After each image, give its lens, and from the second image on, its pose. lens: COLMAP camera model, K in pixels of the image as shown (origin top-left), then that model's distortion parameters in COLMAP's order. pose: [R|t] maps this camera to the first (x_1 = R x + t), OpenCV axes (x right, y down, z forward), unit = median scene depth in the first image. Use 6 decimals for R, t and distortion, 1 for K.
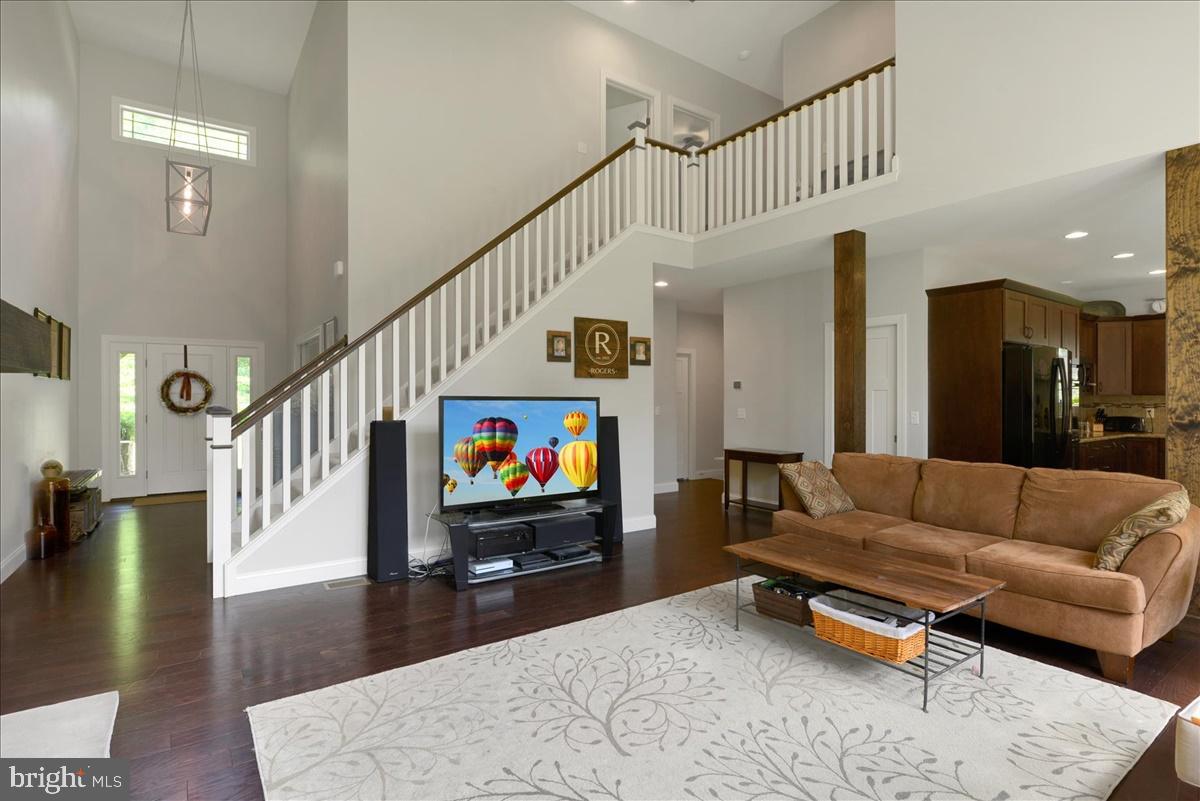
lens RADIAL K [[593.1, 0, 591.8], [0, 593.1, 397.9], [0, 0, 1]] dist [-0.003745, -0.000109]
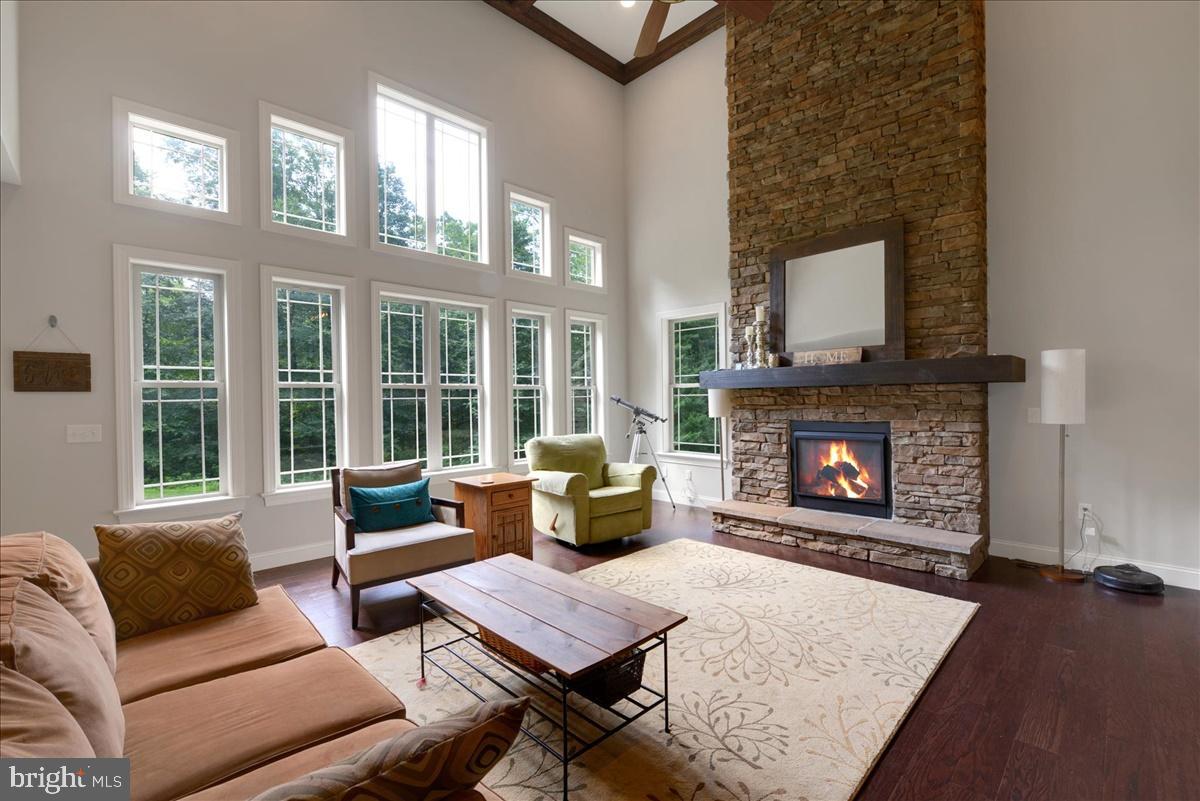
lens RADIAL K [[517.4, 0, 593.2], [0, 517.4, 397.4], [0, 0, 1]] dist [-0.008359, -0.001233]
pose [[-0.987011, 0.012985, -0.160125, 0.300350], [0.012519, 0.999914, 0.003919, -0.003883], [0.160162, 0.001864, -0.987089, 1.122811]]
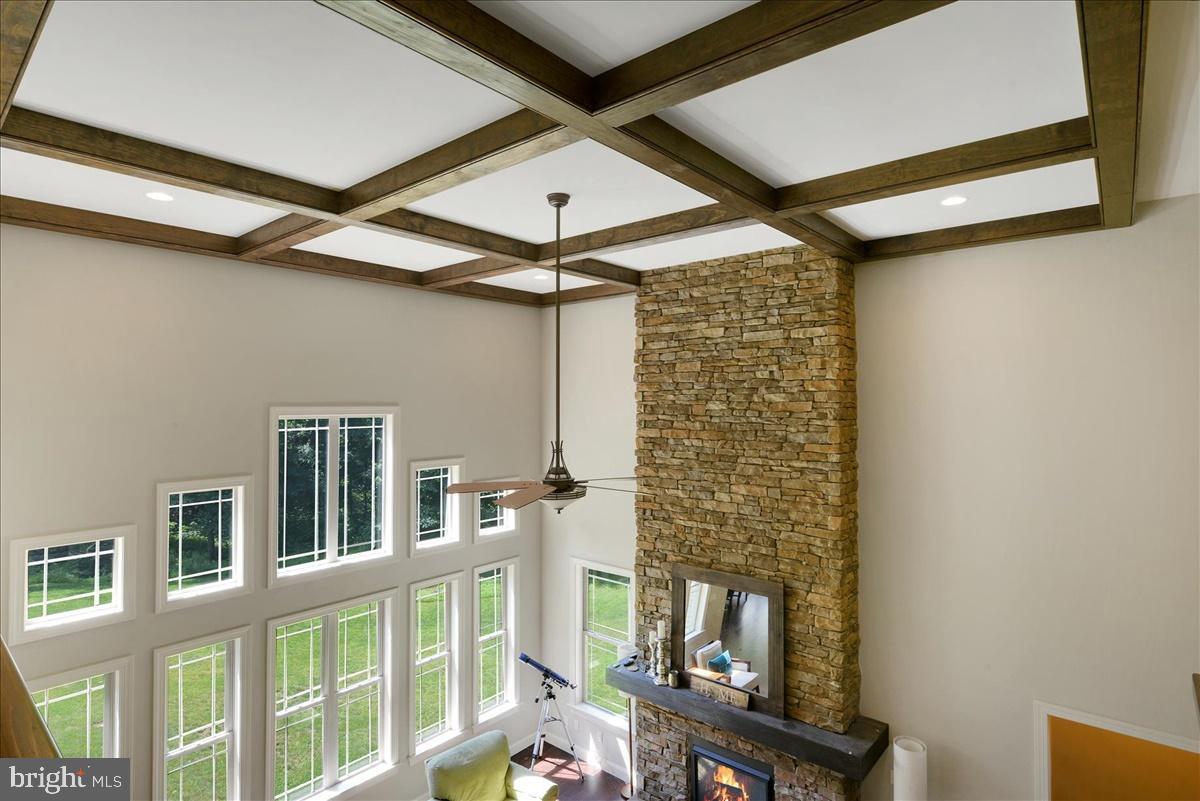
lens RADIAL K [[610.3, 0, 584.5], [0, 610.3, 372.9], [0, 0, 1]] dist [-0.007315, -0.001504]
pose [[-0.966380, -0.010500, -0.256903, 0.284519], [-0.000339, 0.999217, -0.039563, -0.662738], [0.257117, -0.038146, -0.965627, 1.356474]]
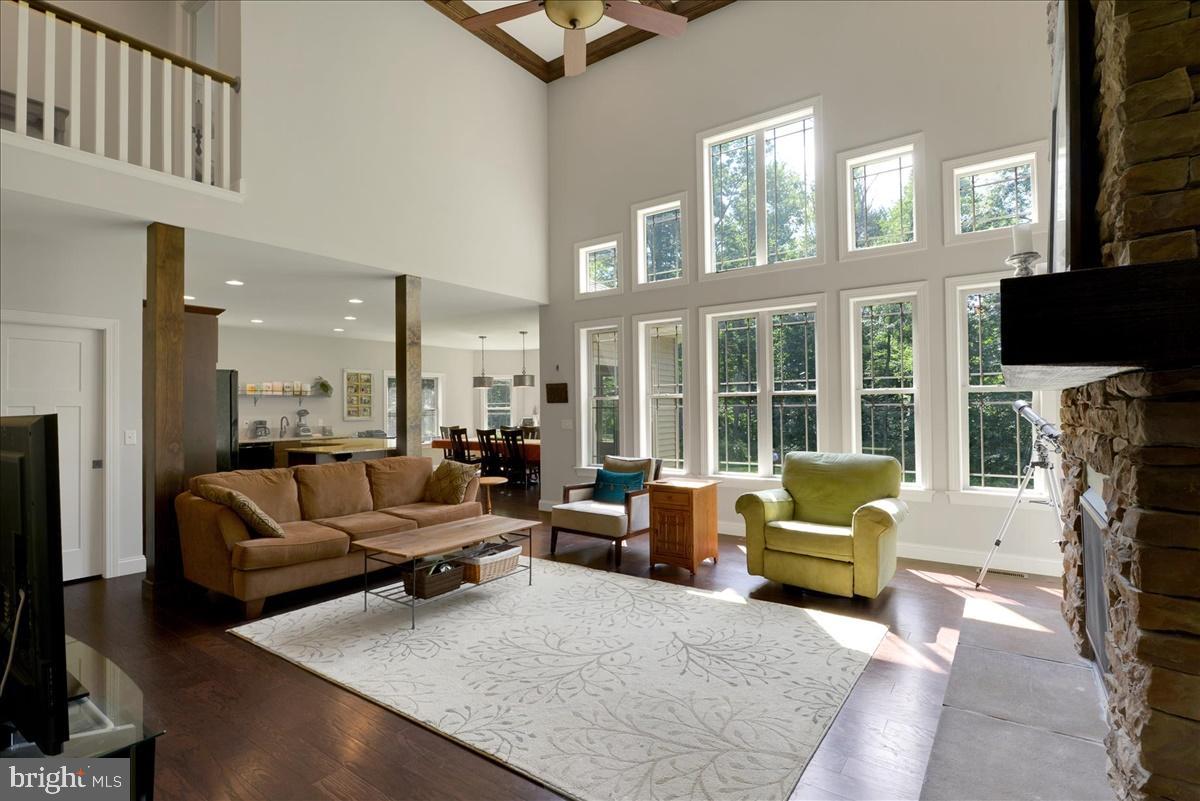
lens RADIAL K [[573.9, 0, 605.6], [0, 573.9, 397.5], [0, 0, 1]] dist [-0.000565, -0.000934]
pose [[-0.341577, 0.021101, 0.939617, -0.611827], [0.012191, 0.999763, -0.018020, -0.002961], [-0.939775, 0.005300, -0.341753, 0.724791]]
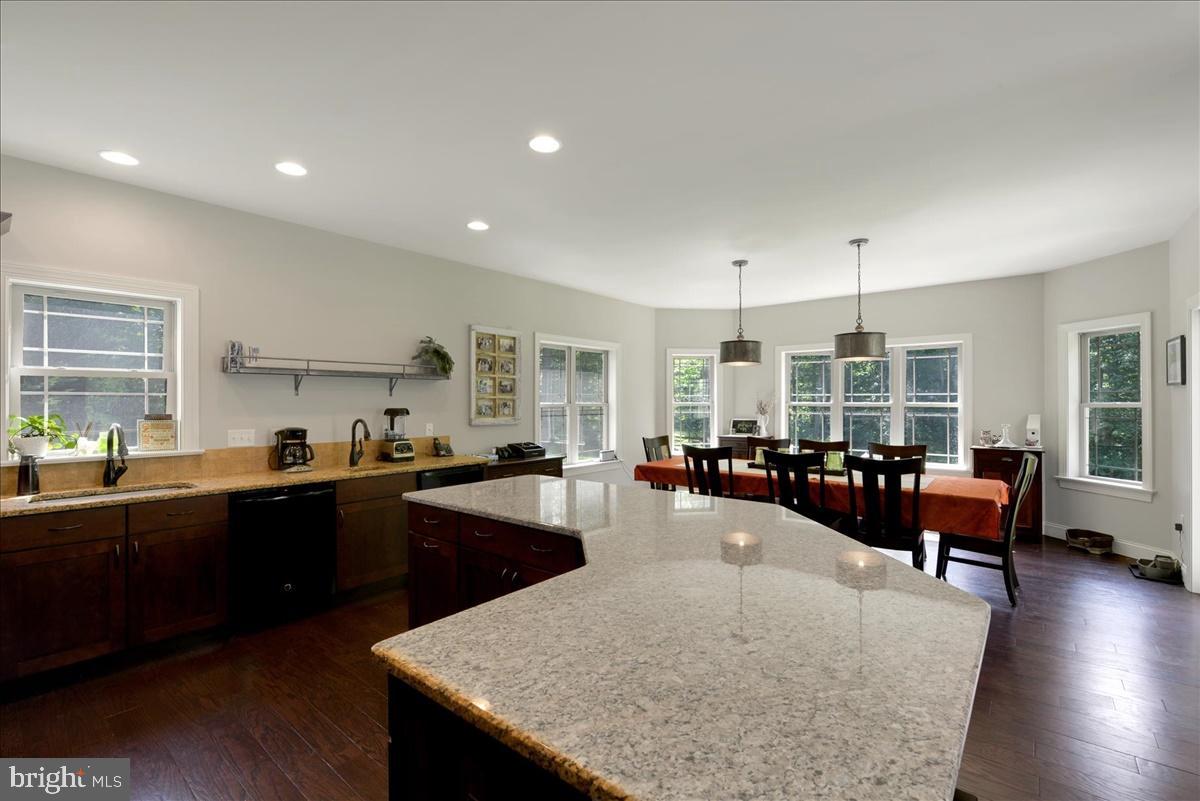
lens RADIAL K [[517.4, 0, 603.9], [0, 517.4, 402.1], [0, 0, 1]] dist [-0.008359, -0.001233]
pose [[-0.264563, -0.000549, 0.964368, 0.792894], [0.002320, 0.999997, 0.001205, -0.012622], [-0.964366, 0.002556, -0.264561, 0.940983]]
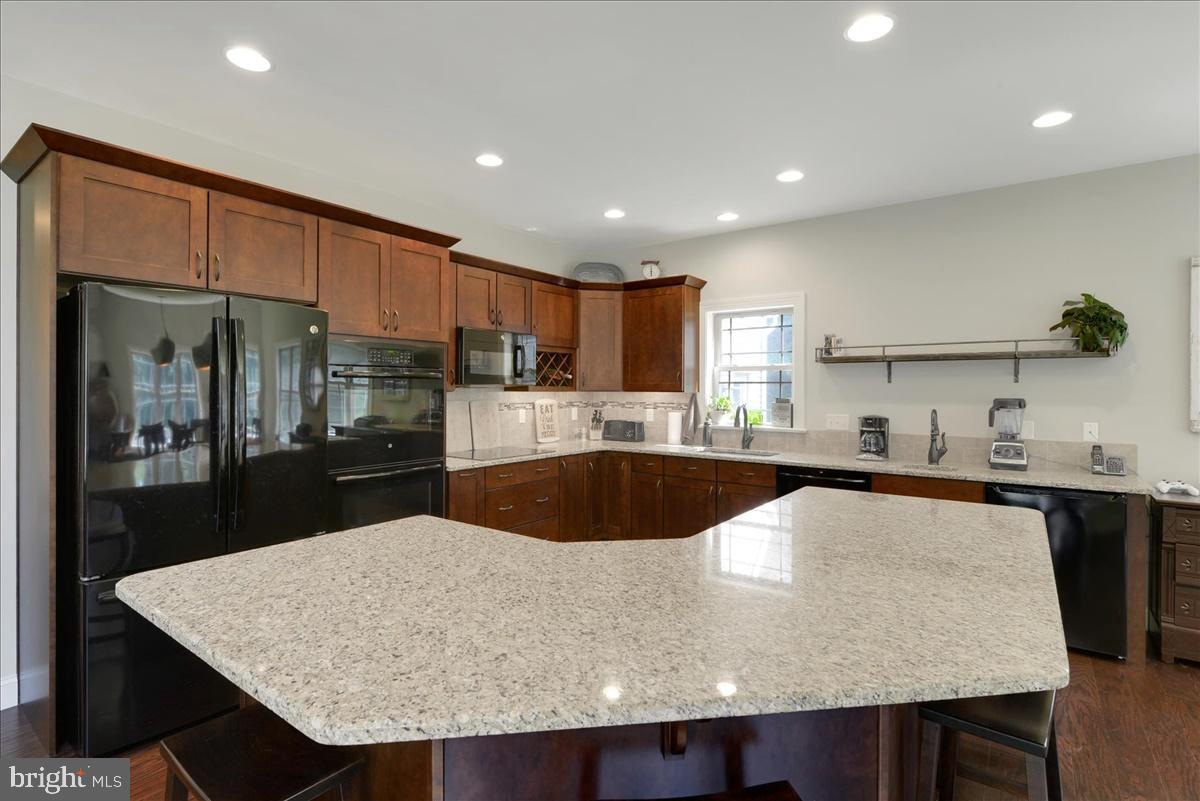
lens RADIAL K [[573.9, 0, 603.3], [0, 573.9, 389.7], [0, 0, 1]] dist [-0.000565, -0.000934]
pose [[0.945701, 0.003554, 0.325018, 1.009283], [-0.004326, 0.999989, 0.001654, -0.012127], [-0.325009, -0.002970, 0.945706, 0.506174]]
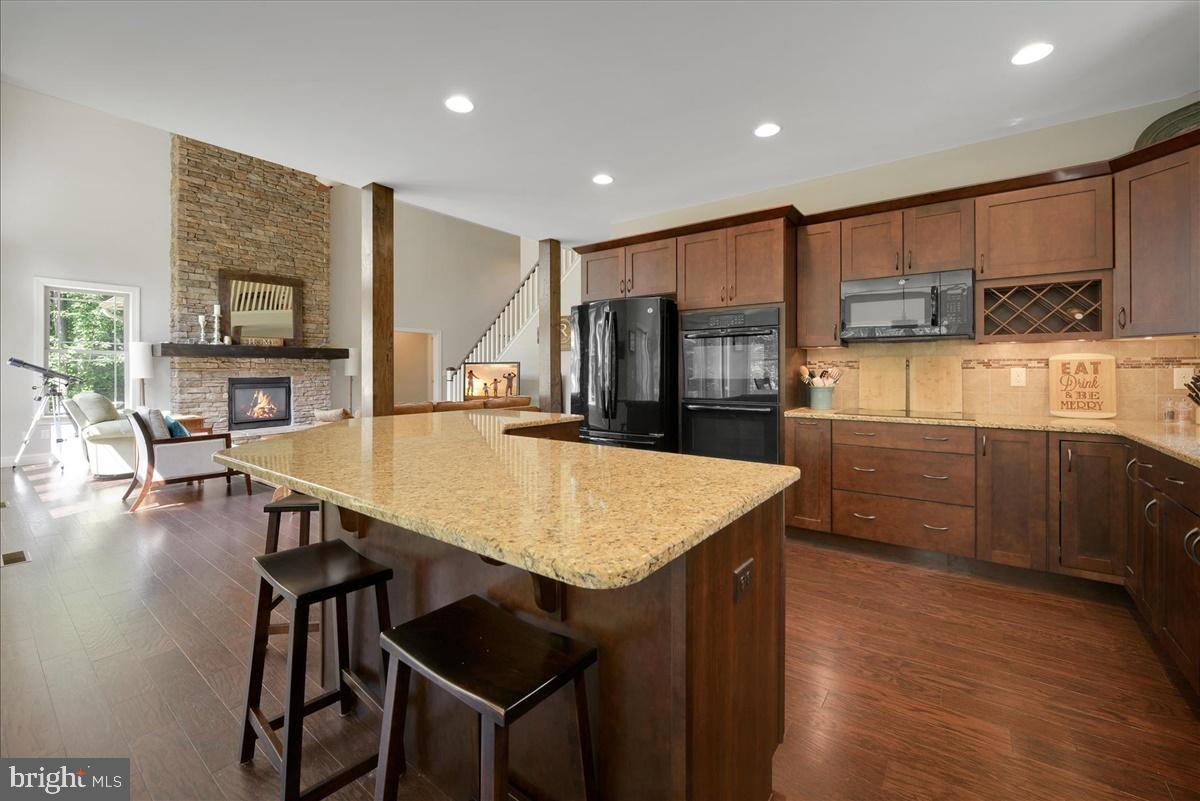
lens RADIAL K [[478.8, 0, 603.3], [0, 478.8, 368.9], [0, 0, 1]] dist [-0.012127, 0.000601]
pose [[0.321880, -0.004962, -0.946767, 1.641200], [-0.000082, 0.999986, -0.005269, 0.031261], [0.946780, 0.001773, 0.321875, 0.809508]]
